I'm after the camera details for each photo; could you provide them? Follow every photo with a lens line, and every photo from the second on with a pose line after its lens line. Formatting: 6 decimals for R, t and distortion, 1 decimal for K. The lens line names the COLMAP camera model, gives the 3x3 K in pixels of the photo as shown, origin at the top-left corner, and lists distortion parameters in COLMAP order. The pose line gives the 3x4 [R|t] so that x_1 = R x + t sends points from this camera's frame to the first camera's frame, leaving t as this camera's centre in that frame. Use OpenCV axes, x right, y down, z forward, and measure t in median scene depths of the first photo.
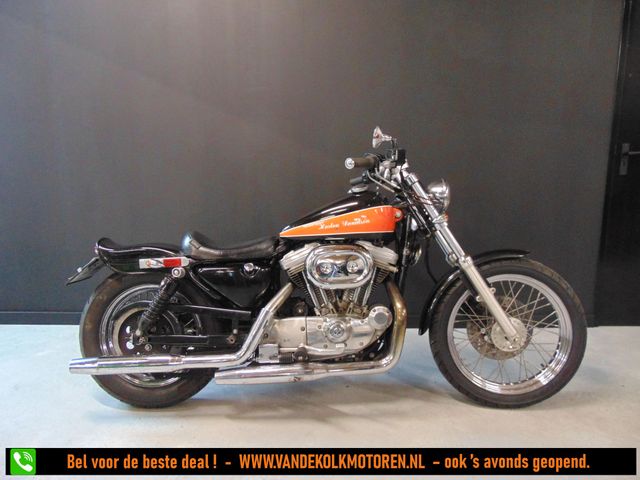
lens RADIAL K [[482.4, 0, 317.3], [0, 482.4, 237.1], [0, 0, 1]] dist [-0.031763, 0.065319]
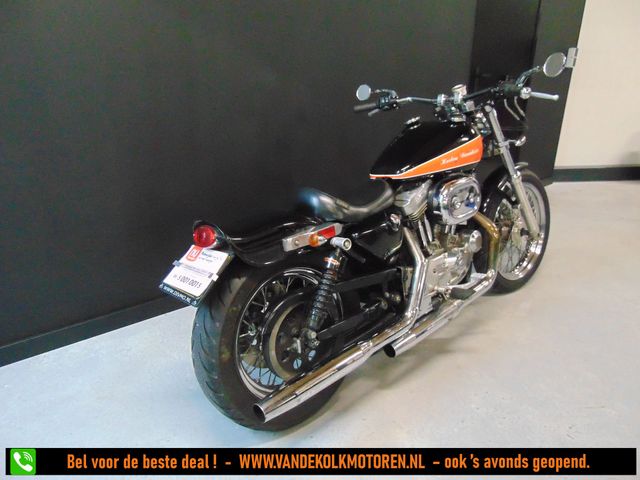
lens RADIAL K [[482.4, 0, 318.7], [0, 482.4, 241.1], [0, 0, 1]] dist [-0.031763, 0.065319]
pose [[0.735800, -0.227021, 0.638013, -0.787182], [0.113160, 0.970106, 0.214685, -0.098042], [-0.667678, -0.085767, 0.739493, 0.441508]]
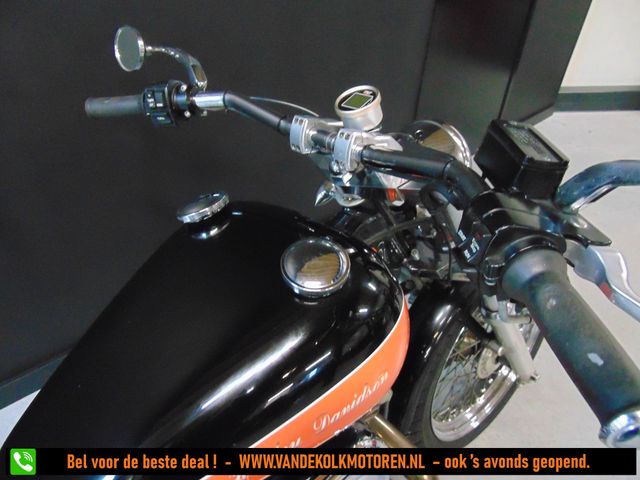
lens RADIAL K [[477.8, 0, 320.5], [0, 477.8, 242.1], [0, 0, 1]] dist [-0.010514, -0.009141]
pose [[0.706411, -0.394797, 0.587468, -0.056684], [0.067276, 0.863683, 0.499524, -0.238904], [-0.704597, -0.313347, 0.636676, 0.830572]]
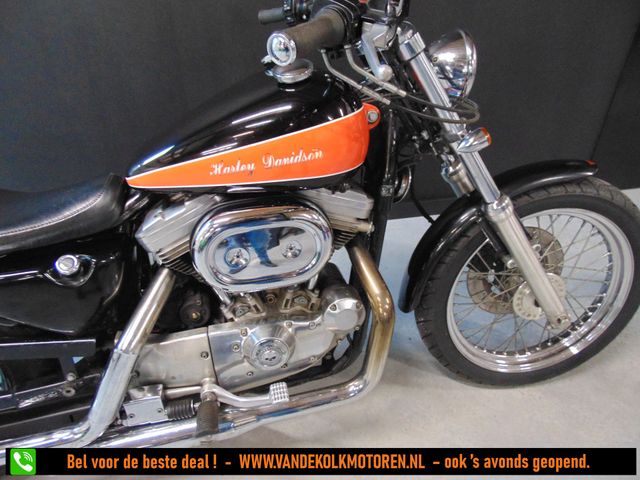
lens RADIAL K [[482.4, 0, 317.4], [0, 482.4, 239.2], [0, 0, 1]] dist [-0.031763, 0.065319]
pose [[0.978451, -0.118594, 0.169022, 0.017214], [0.037210, 0.906472, 0.420623, -0.143822], [-0.203097, -0.405270, 0.891352, 0.541146]]
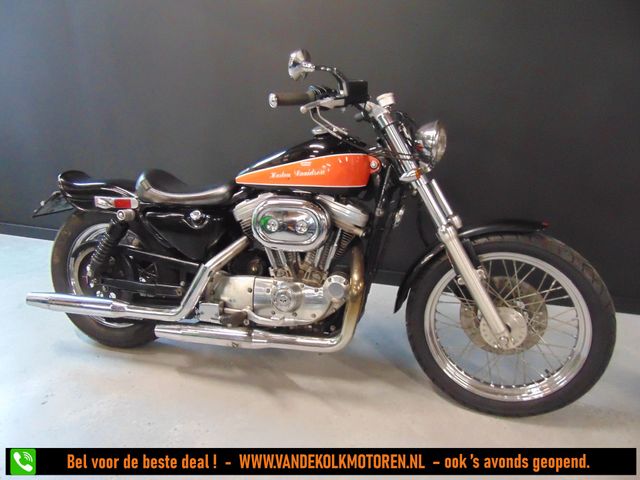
lens RADIAL K [[482.4, 0, 320.3], [0, 482.4, 238.5], [0, 0, 1]] dist [-0.031763, 0.065319]
pose [[0.964735, 0.096952, -0.244718, 0.295353], [-0.056824, 0.984484, 0.166019, -0.055063], [0.257016, -0.146259, 0.955275, 0.202909]]
